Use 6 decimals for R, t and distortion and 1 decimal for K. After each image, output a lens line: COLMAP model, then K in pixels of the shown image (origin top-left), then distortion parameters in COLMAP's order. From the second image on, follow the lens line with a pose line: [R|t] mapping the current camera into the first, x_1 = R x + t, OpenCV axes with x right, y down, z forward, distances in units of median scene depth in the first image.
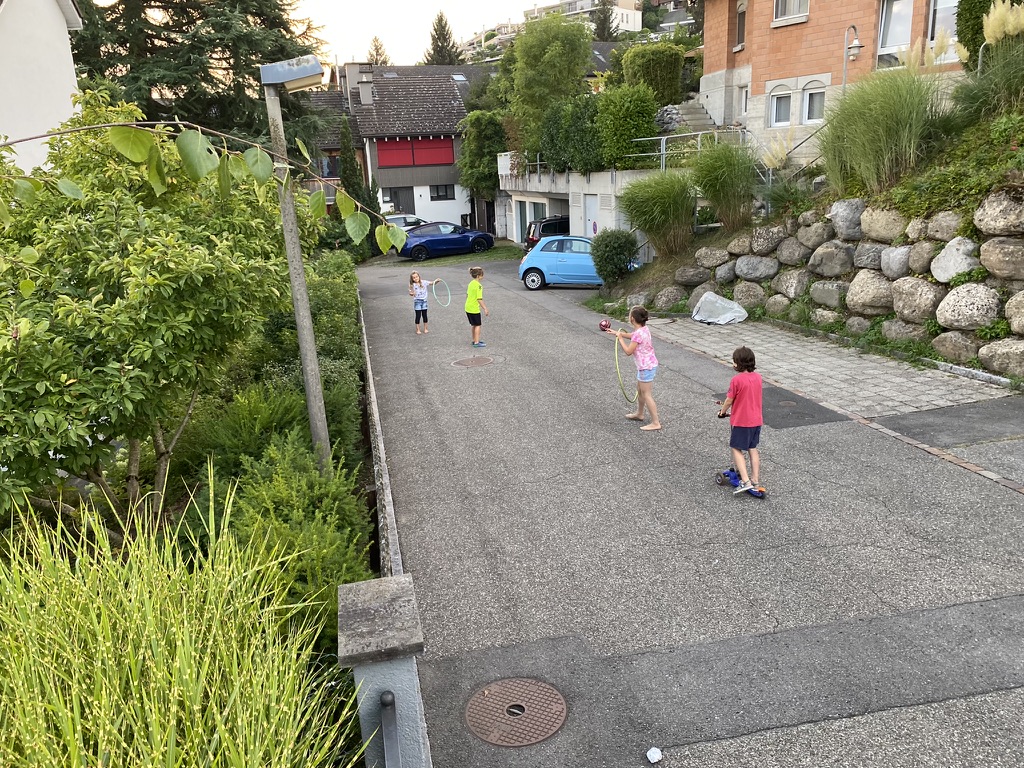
lens RADIAL K [[770.9, 0, 502.1], [0, 770.9, 384.8], [0, 0, 1]] dist [0.027086, -0.036220]
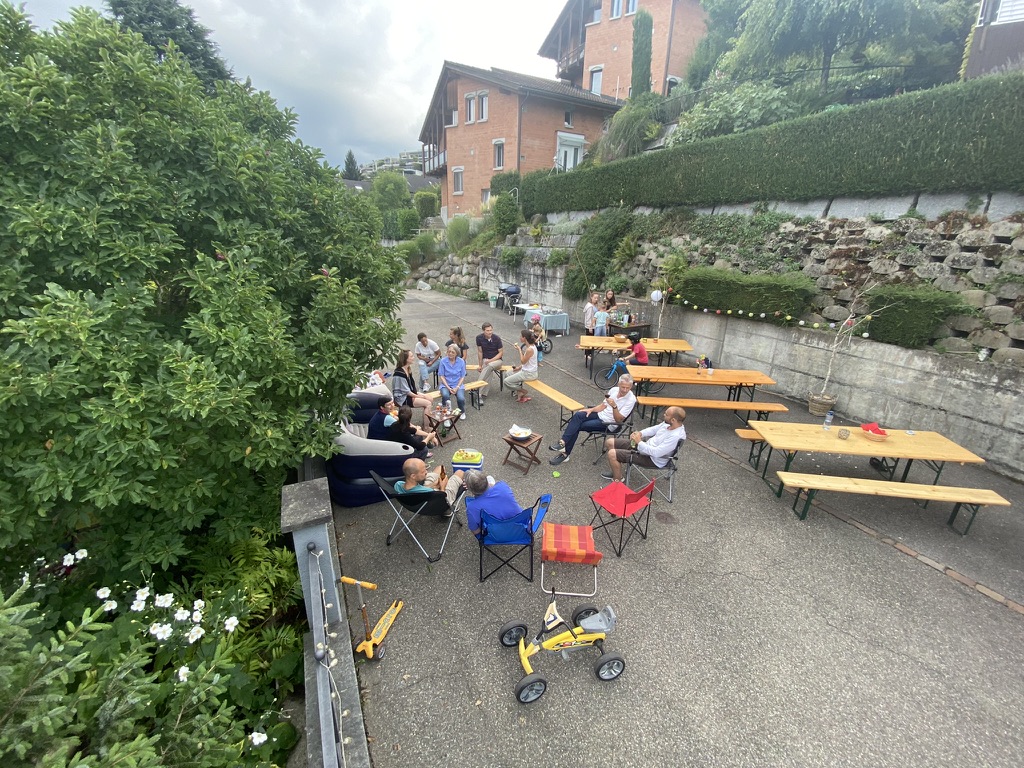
lens RADIAL K [[398.2, 0, 515.7], [0, 398.2, 397.7], [0, 0, 1]] dist [-0.022941, -0.003027]
pose [[0.957962, -0.023531, 0.285928, 0.153753], [-0.005427, 0.994966, 0.100065, 0.186630], [-0.286843, -0.097410, 0.953012, -0.698266]]
